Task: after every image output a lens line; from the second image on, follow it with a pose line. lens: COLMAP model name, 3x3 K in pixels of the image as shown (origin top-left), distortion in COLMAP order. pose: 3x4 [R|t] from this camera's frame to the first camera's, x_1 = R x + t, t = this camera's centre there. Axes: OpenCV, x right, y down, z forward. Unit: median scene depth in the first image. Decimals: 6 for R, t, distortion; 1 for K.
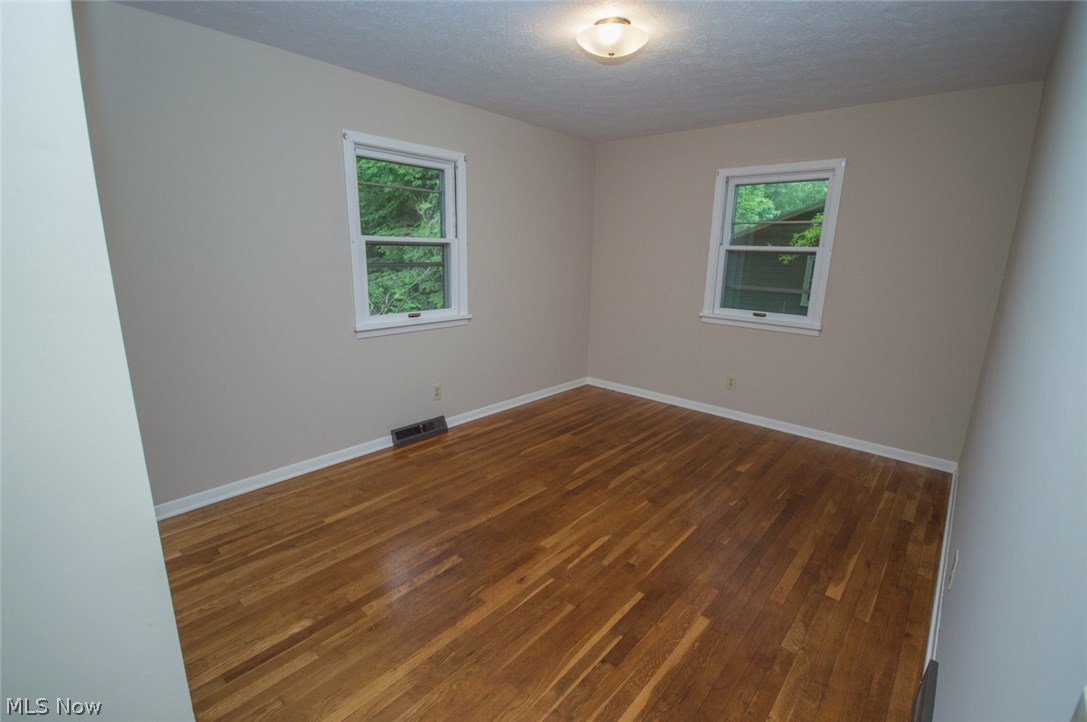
lens RADIAL K [[485.0, 0, 547.0], [0, 485.0, 361.9], [0, 0, 1]] dist [-0.003426, -0.000350]
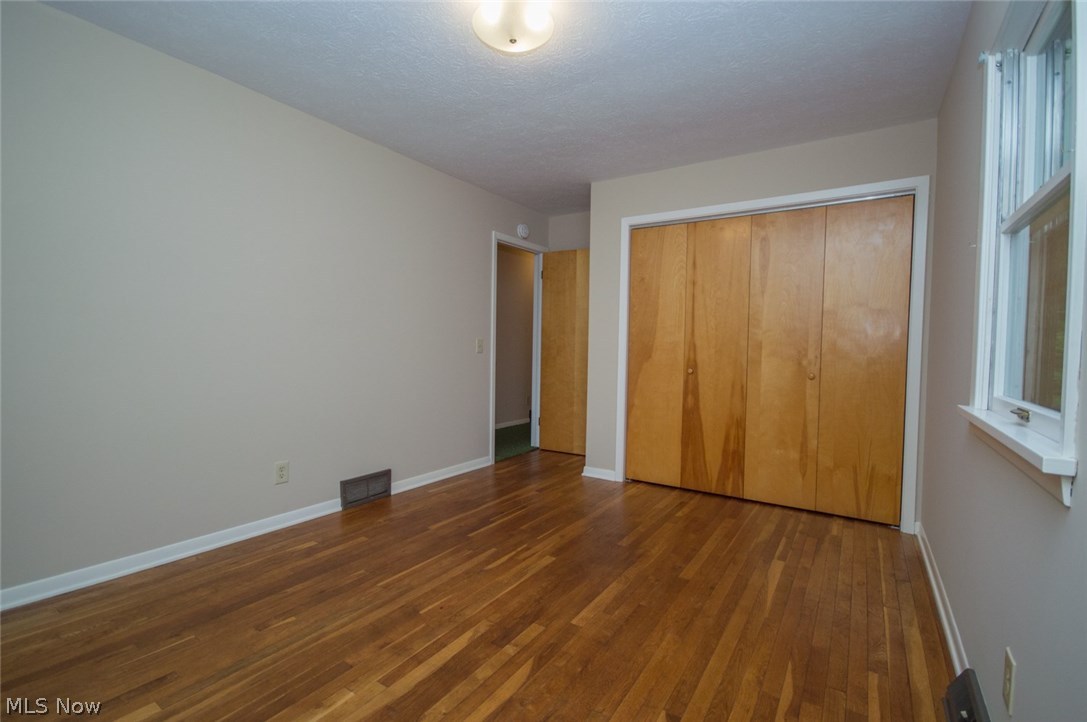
lens RADIAL K [[485.0, 0, 547.0], [0, 485.0, 361.9], [0, 0, 1]] dist [-0.003426, -0.000350]
pose [[-0.988822, -0.036201, -0.144638, 0.159106], [-0.072735, 0.963939, 0.255992, -0.273864], [0.130155, 0.263651, -0.955797, 1.781829]]
